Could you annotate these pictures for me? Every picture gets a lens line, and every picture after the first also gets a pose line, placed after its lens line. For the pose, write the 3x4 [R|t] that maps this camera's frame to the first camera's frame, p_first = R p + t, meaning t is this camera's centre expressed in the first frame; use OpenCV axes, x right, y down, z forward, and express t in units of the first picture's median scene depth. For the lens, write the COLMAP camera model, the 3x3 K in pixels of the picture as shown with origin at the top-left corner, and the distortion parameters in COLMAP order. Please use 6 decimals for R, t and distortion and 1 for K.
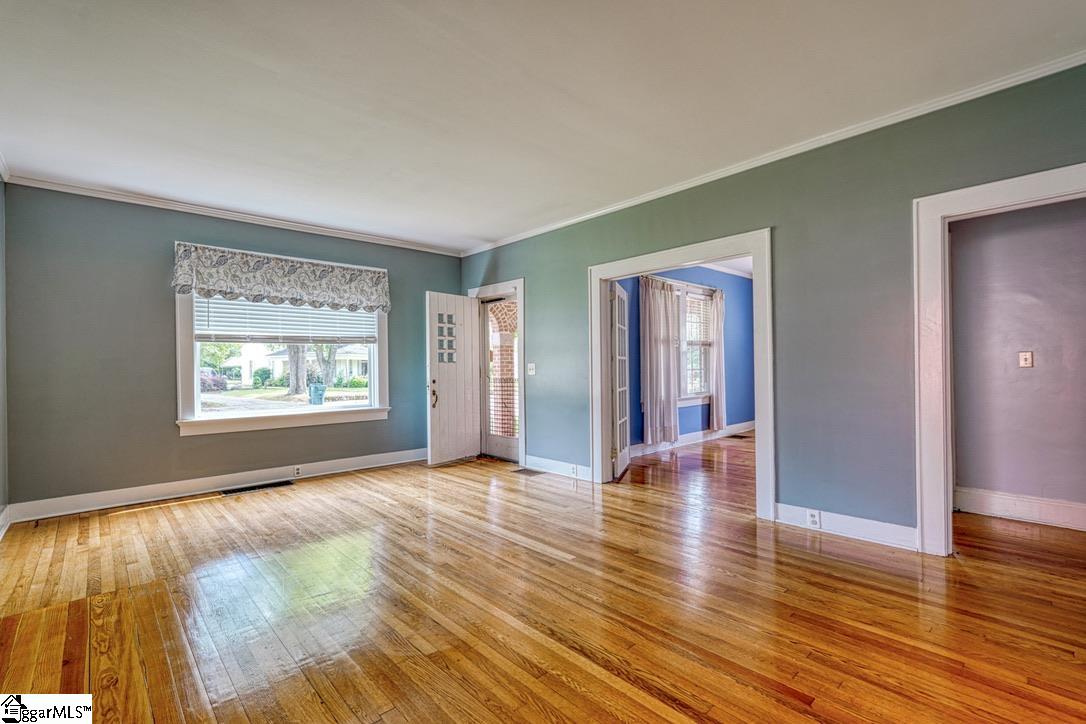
lens RADIAL K [[476.2, 0, 540.1], [0, 476.2, 362.6], [0, 0, 1]] dist [-0.000871, 0.000244]
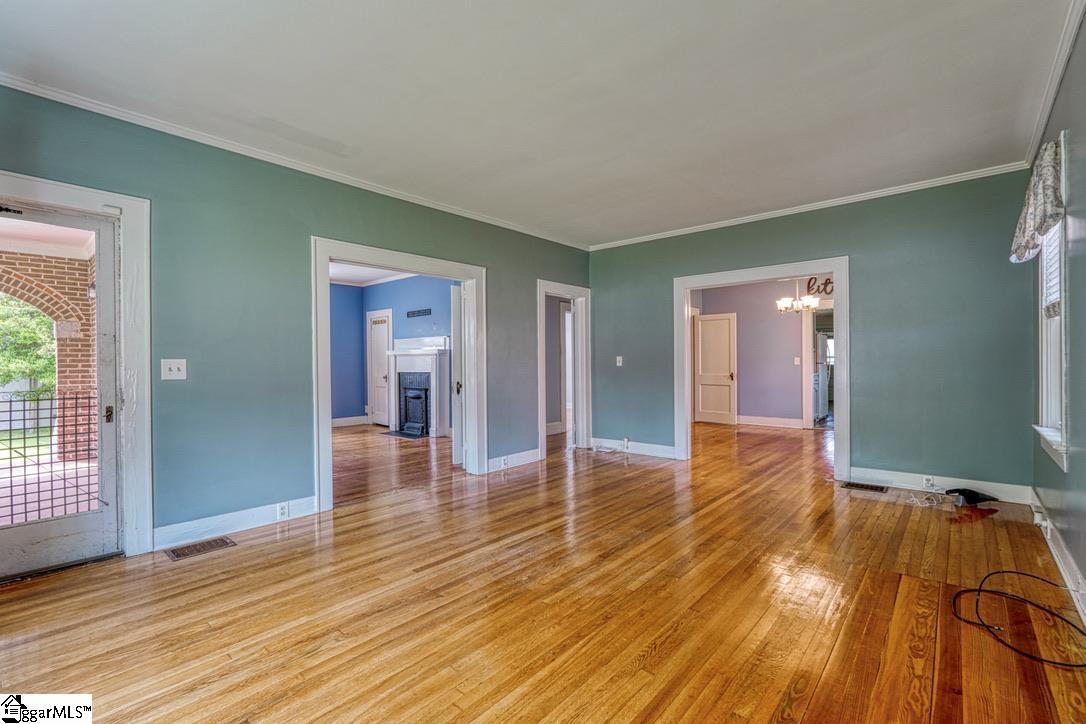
lens RADIAL K [[476.2, 0, 540.8], [0, 476.2, 366.6], [0, 0, 1]] dist [-0.000871, 0.000244]
pose [[-0.098966, 0.011048, 0.995029, -0.994035], [-0.003412, 0.999929, -0.011441, 0.030084], [-0.995085, -0.004527, -0.098921, 1.024649]]
